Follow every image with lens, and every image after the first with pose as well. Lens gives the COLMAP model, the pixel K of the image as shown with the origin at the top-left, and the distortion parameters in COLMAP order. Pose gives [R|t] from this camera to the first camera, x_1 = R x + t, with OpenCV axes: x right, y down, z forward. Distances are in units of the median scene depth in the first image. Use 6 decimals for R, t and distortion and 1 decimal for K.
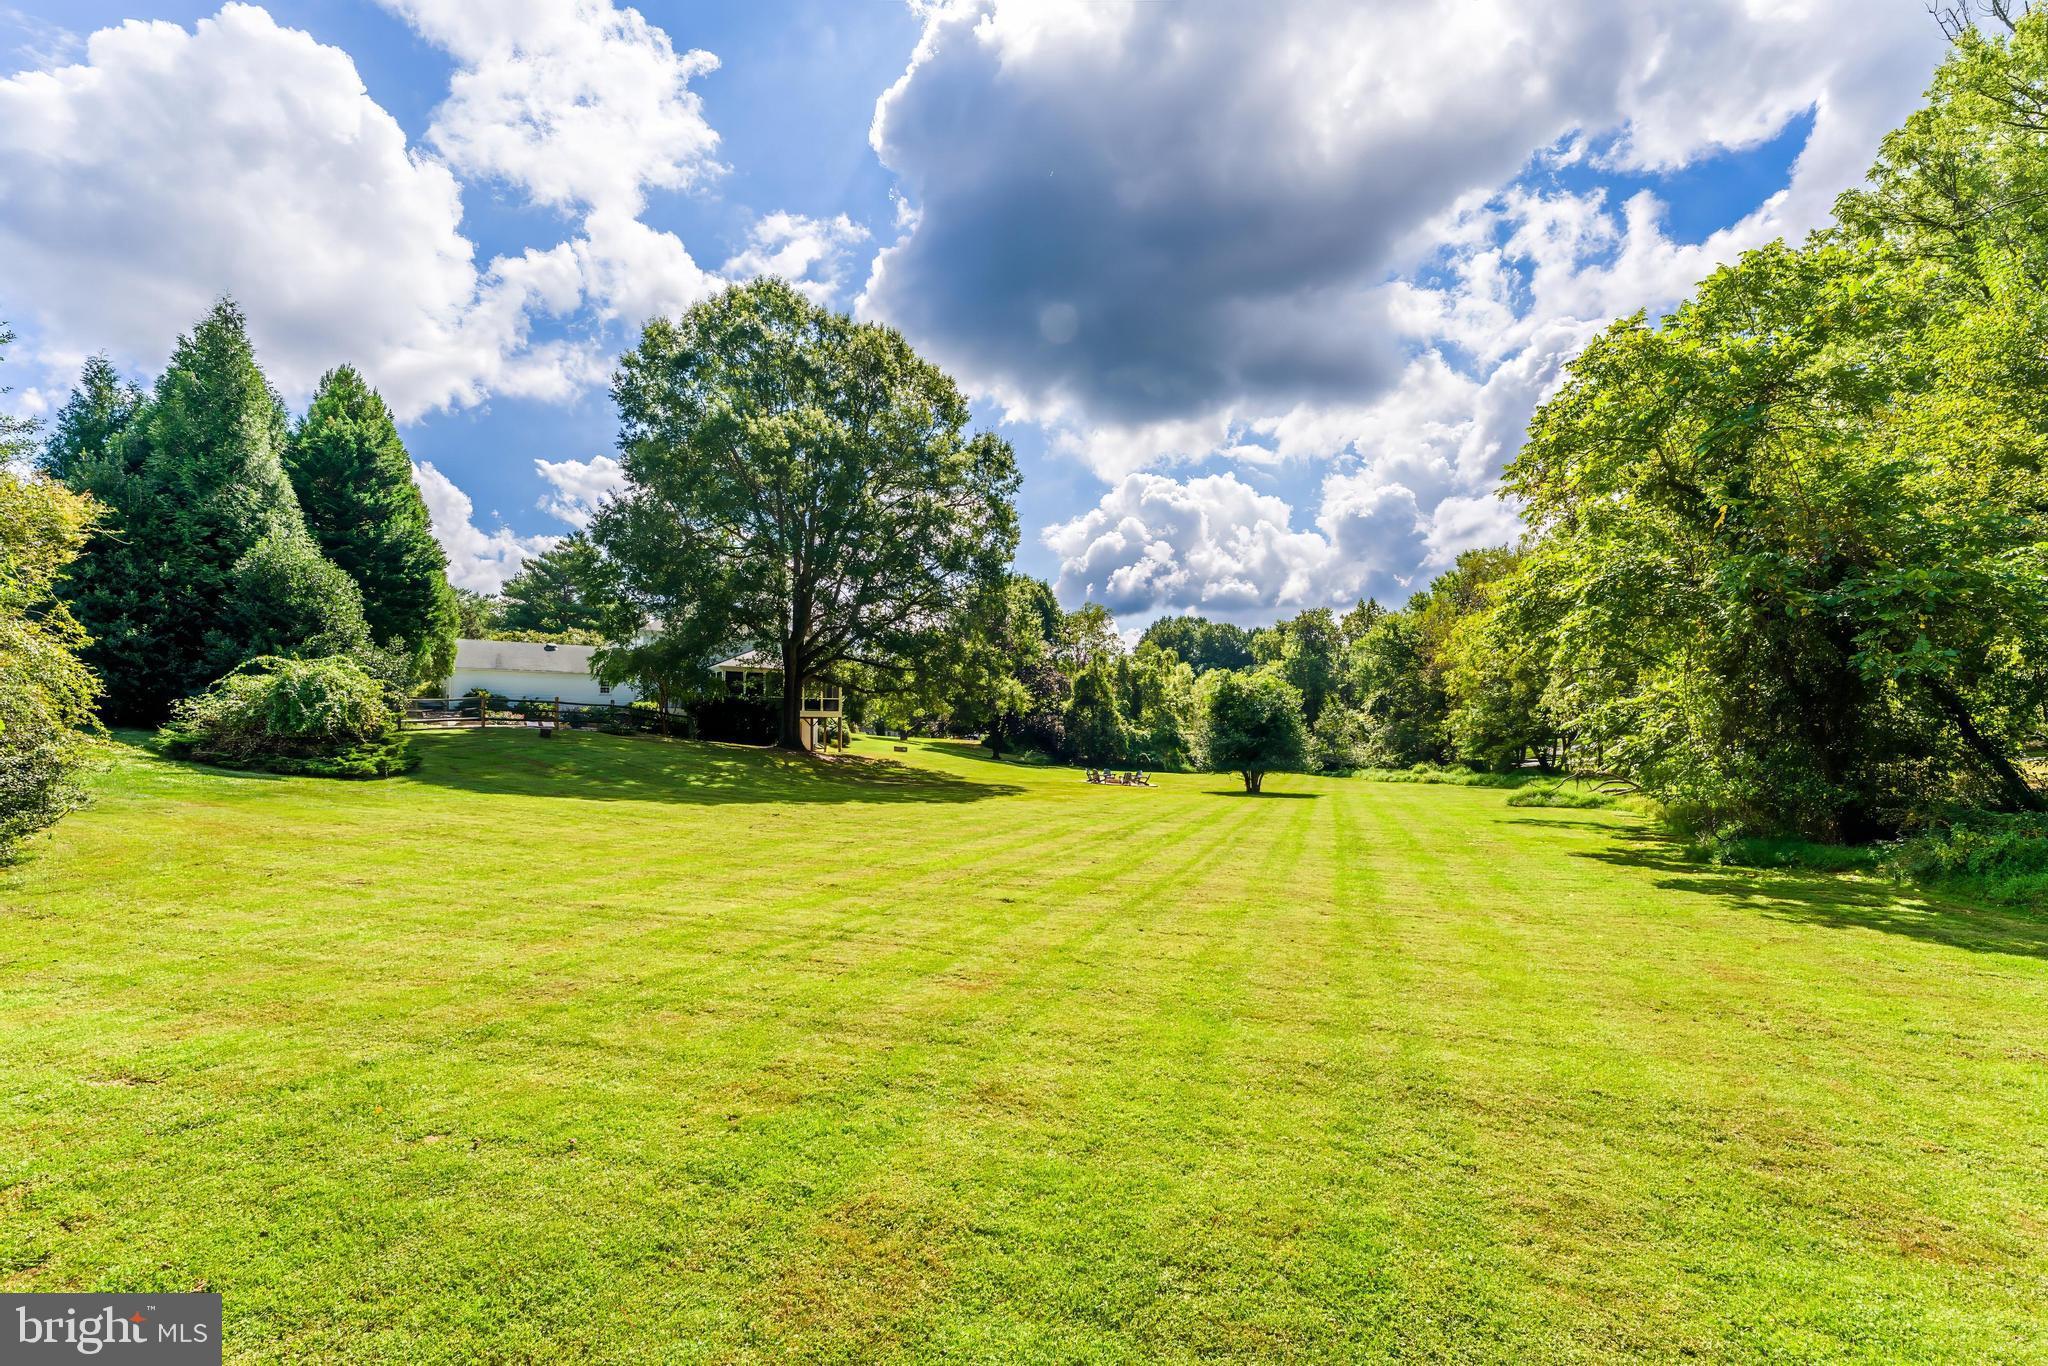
lens RADIAL K [[884.7, 0, 1024.0], [0, 884.7, 683.0], [0, 0, 1]] dist [0.000983, 0.000039]
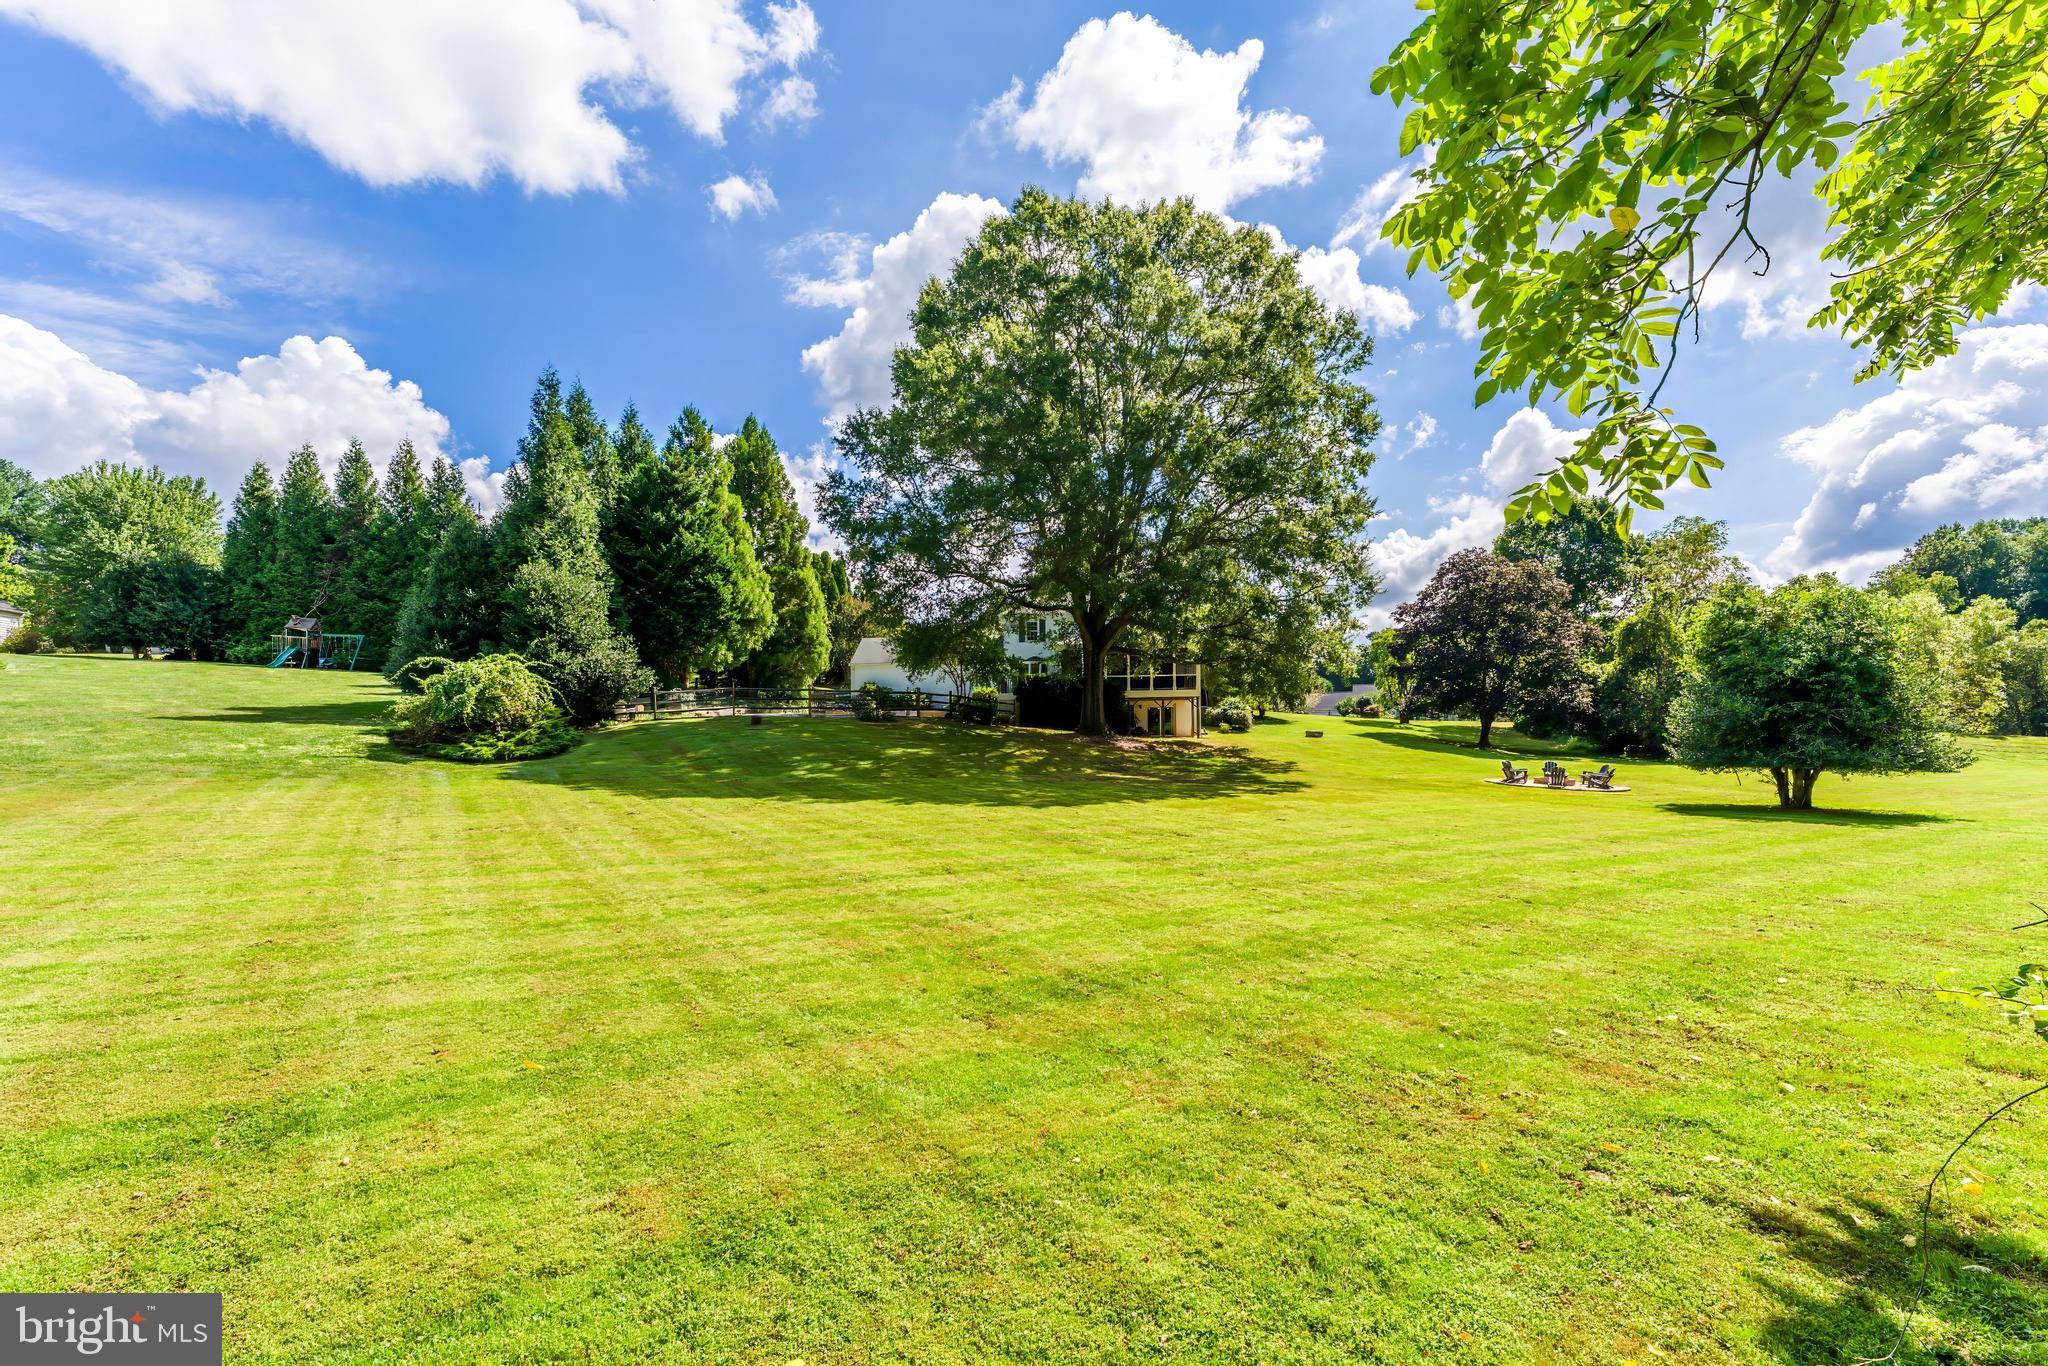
lens RADIAL K [[884.7, 0, 1024.0], [0, 884.7, 683.0], [0, 0, 1]] dist [0.000983, 0.000039]
pose [[0.767084, -0.050195, -0.639581, 0.246321], [0.055960, 0.998370, -0.011238, 0.031550], [0.639102, -0.027171, 0.768642, 0.317981]]
